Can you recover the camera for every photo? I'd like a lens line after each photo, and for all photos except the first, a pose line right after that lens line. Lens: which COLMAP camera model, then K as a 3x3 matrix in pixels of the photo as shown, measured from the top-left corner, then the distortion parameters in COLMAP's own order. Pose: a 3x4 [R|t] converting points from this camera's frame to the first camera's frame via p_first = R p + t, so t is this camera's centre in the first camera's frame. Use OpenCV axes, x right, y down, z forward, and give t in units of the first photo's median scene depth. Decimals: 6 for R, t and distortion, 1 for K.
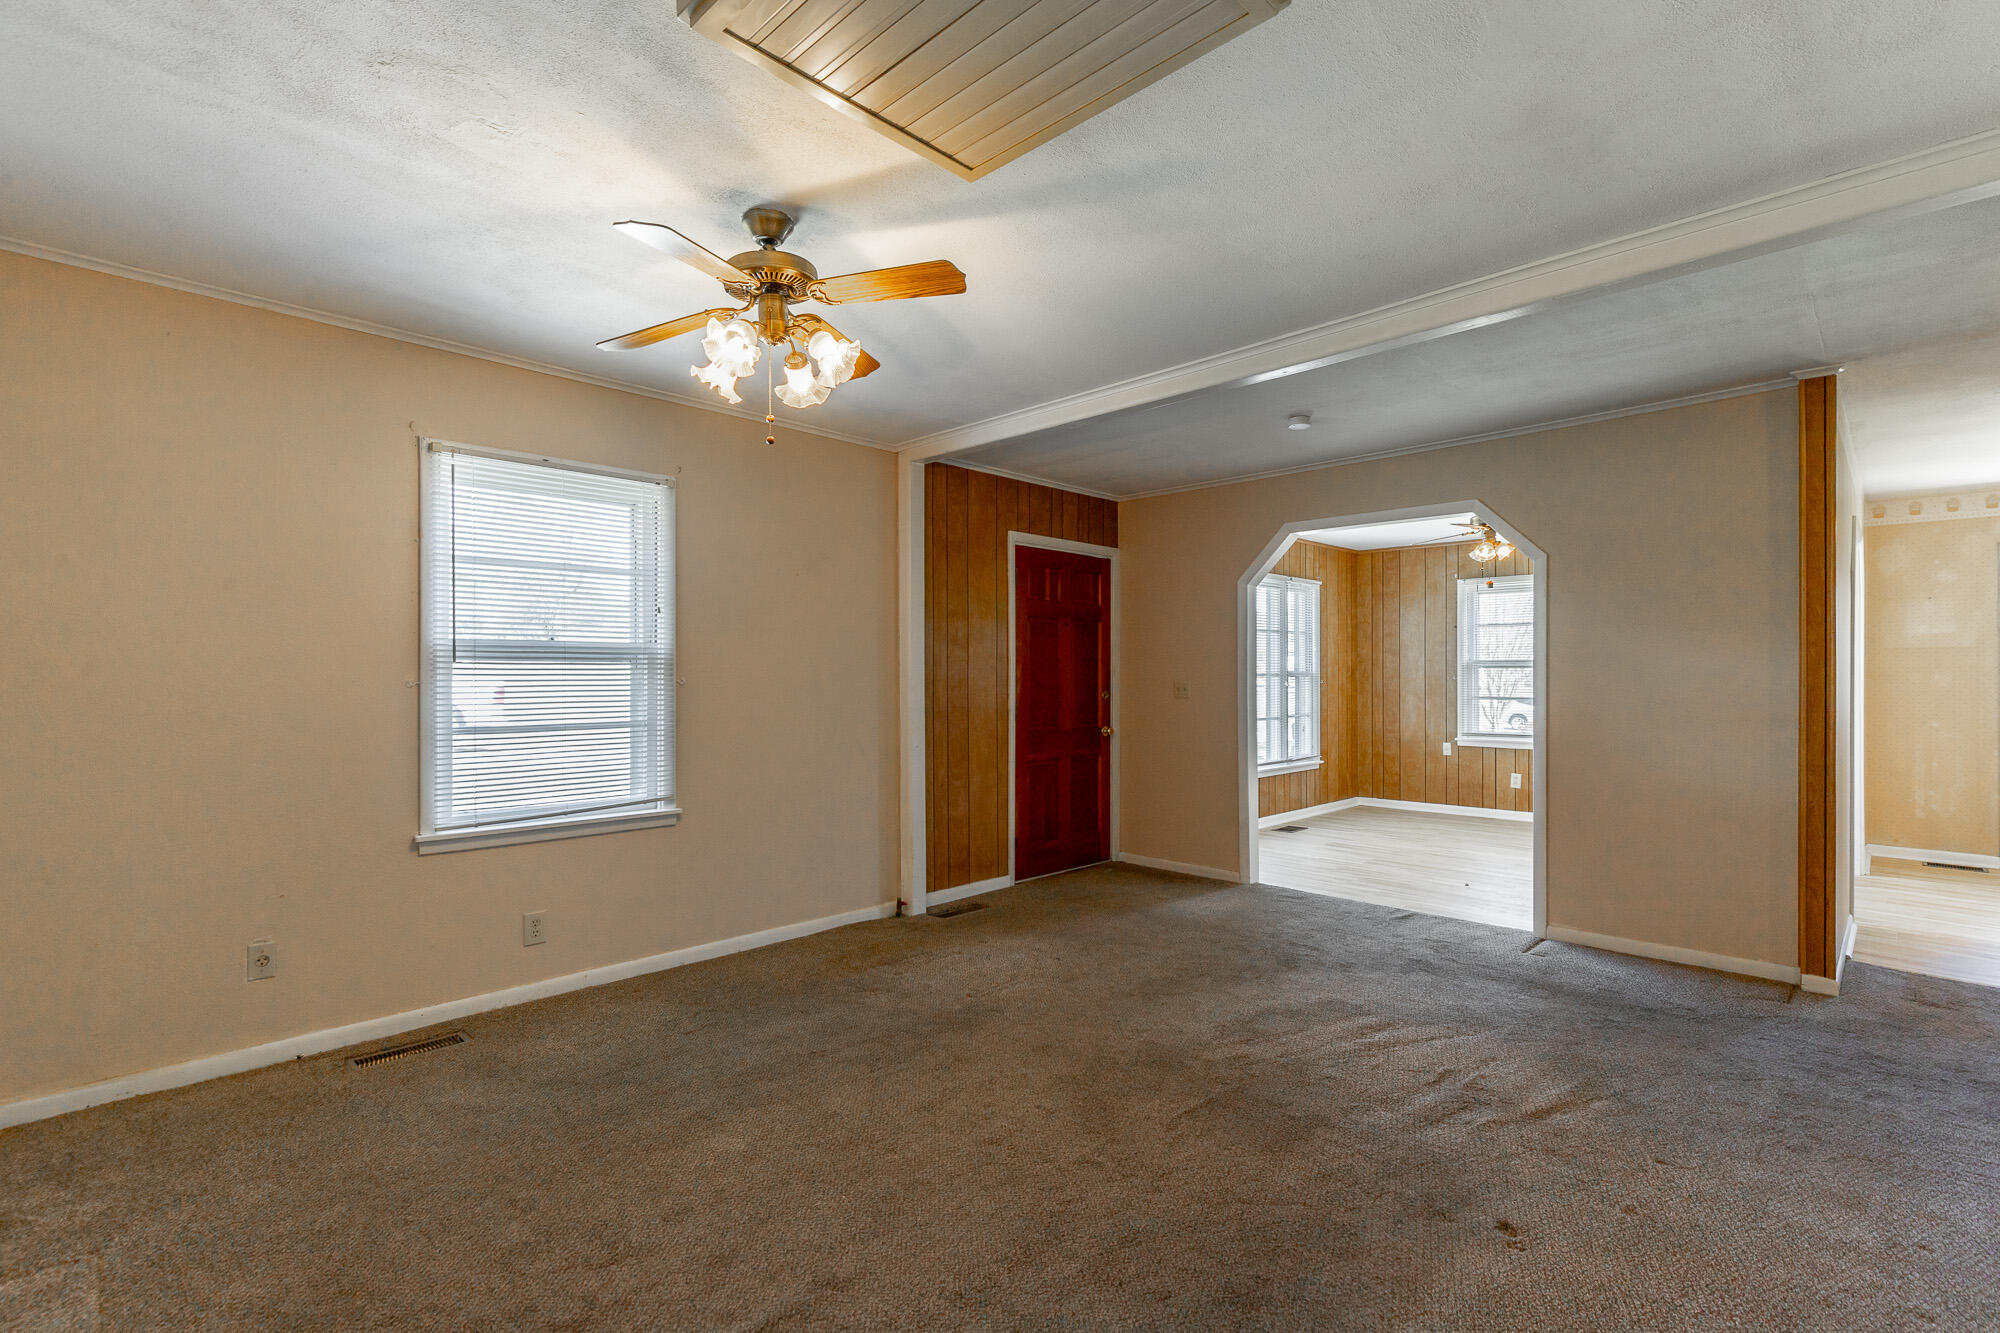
lens RADIAL K [[907.7, 0, 1000.0], [0, 907.7, 666.5], [0, 0, 1]] dist [0.004905, 0.000107]
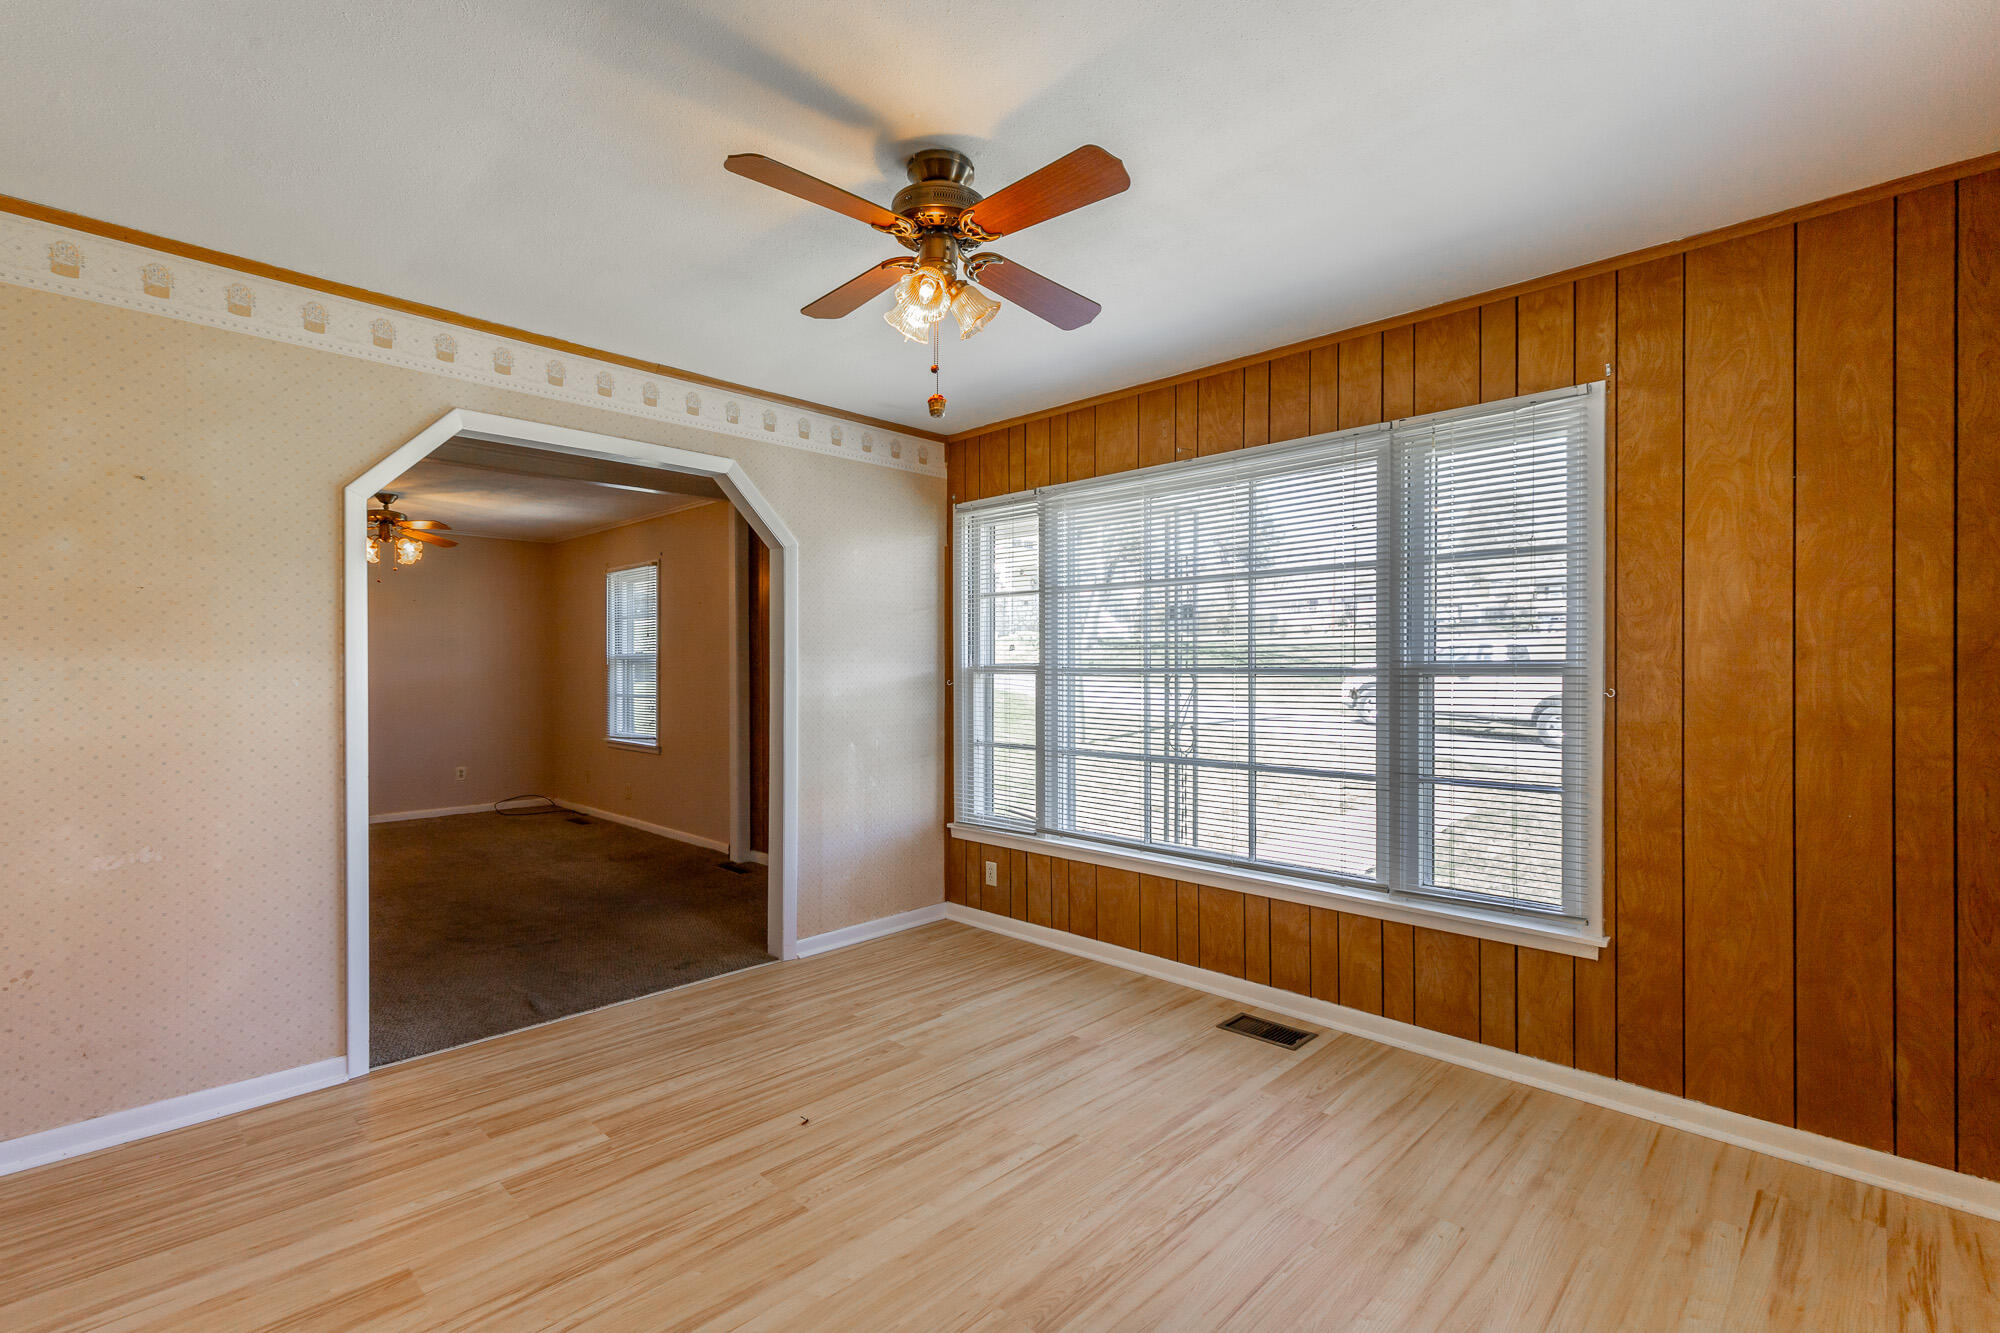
lens RADIAL K [[907.7, 0, 1000.0], [0, 907.7, 666.5], [0, 0, 1]] dist [0.004905, 0.000107]
pose [[0.004580, -0.000522, -0.999989, 1.343155], [0.011129, 0.999938, -0.000471, 0.009788], [0.999928, -0.011127, 0.004585, 1.559193]]
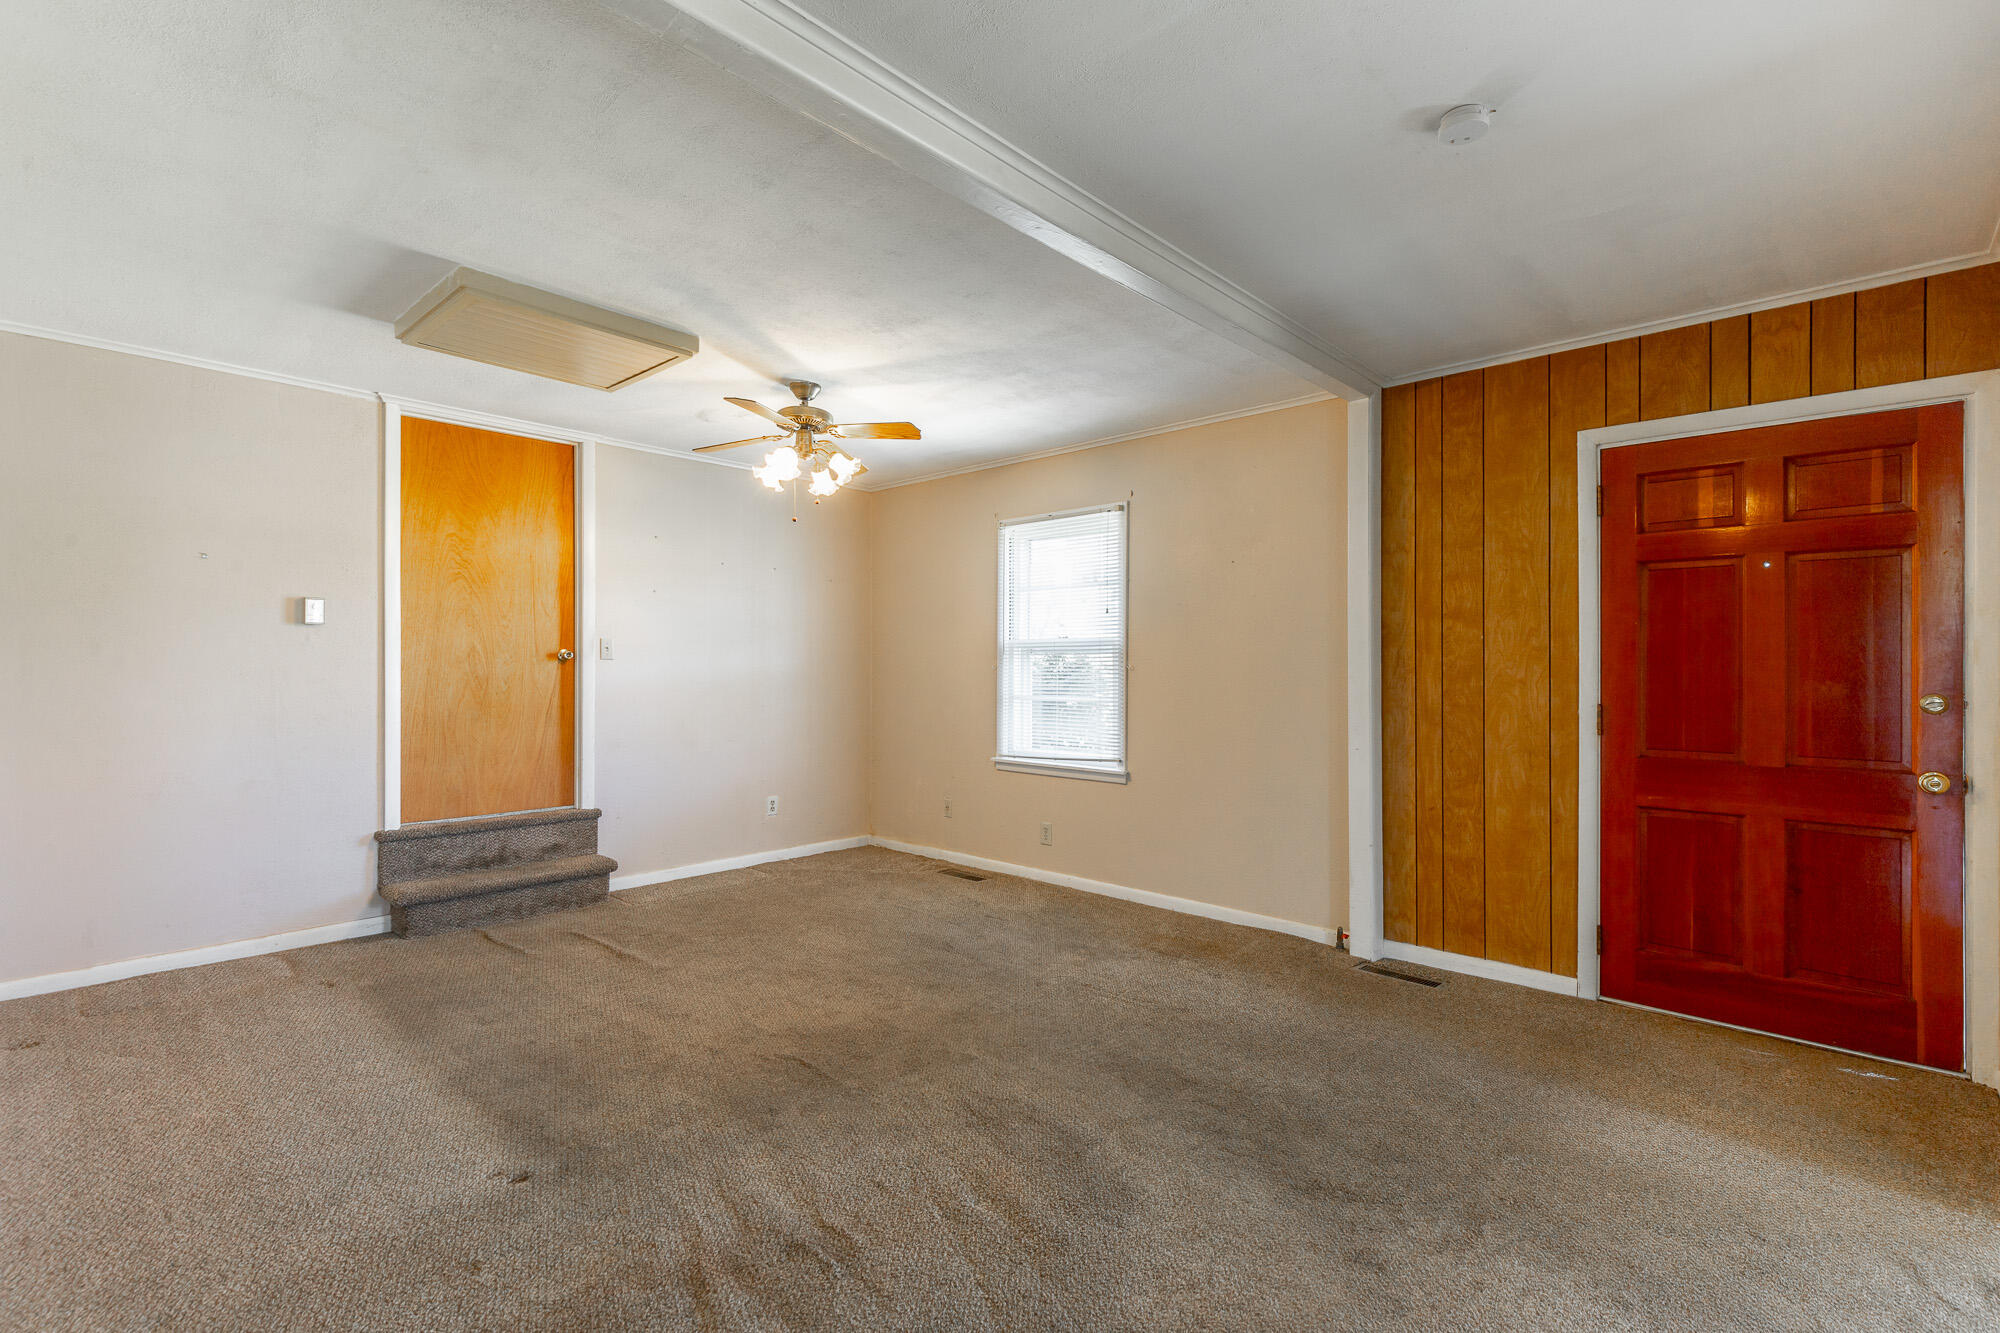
lens RADIAL K [[894.2, 0, 1005.7], [0, 894.2, 660.0], [0, 0, 1]] dist [0.023072, -0.000065]
pose [[0.041137, -0.007359, -0.999126, 0.791399], [0.008389, 0.999940, -0.007020, 0.012425], [0.999118, -0.008093, 0.041196, 0.737044]]
